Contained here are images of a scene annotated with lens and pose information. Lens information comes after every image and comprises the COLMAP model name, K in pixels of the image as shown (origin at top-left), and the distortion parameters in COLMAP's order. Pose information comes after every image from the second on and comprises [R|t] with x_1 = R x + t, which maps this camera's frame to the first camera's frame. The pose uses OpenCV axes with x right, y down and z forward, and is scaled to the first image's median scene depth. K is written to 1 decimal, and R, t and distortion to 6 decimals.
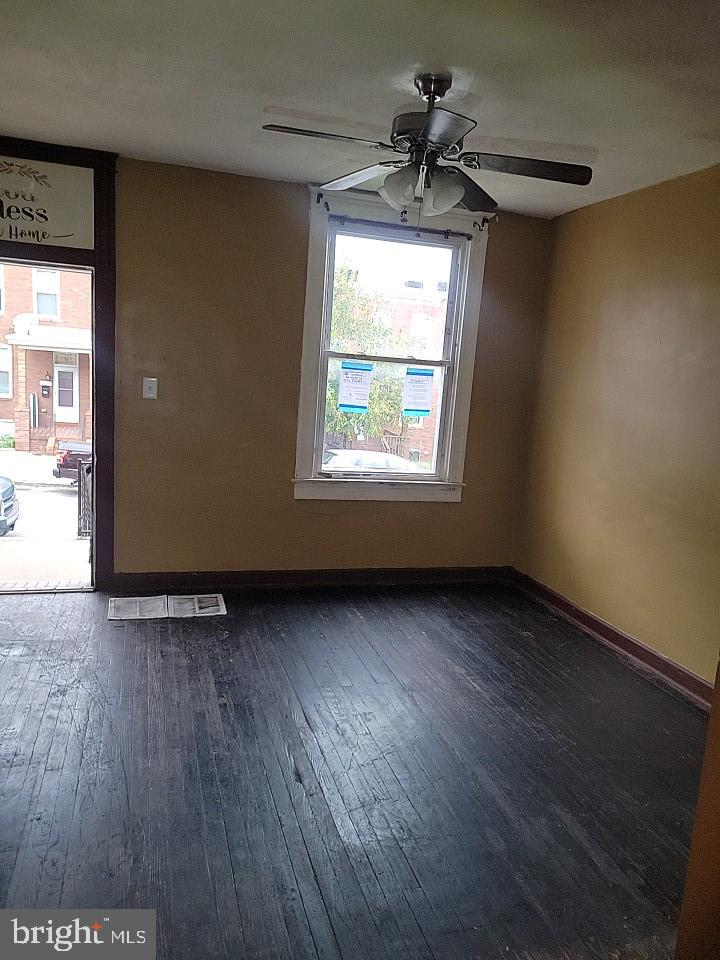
lens RADIAL K [[689.7, 0, 361.1], [0, 689.7, 486.3], [0, 0, 1]] dist [0.044456, -0.044569]
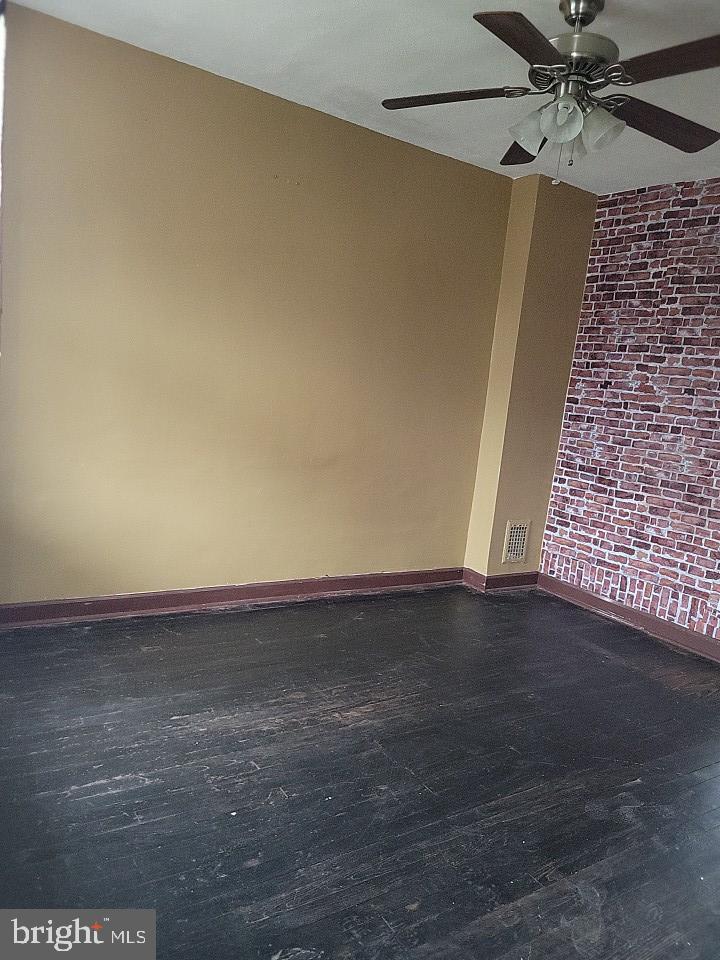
lens RADIAL K [[689.7, 0, 361.1], [0, 689.7, 486.3], [0, 0, 1]] dist [0.044456, -0.044569]
pose [[-0.274427, -0.249333, 0.928721, -0.476957], [0.049043, 0.960914, 0.272467, -0.147518], [-0.960357, 0.120320, -0.251473, 0.951099]]
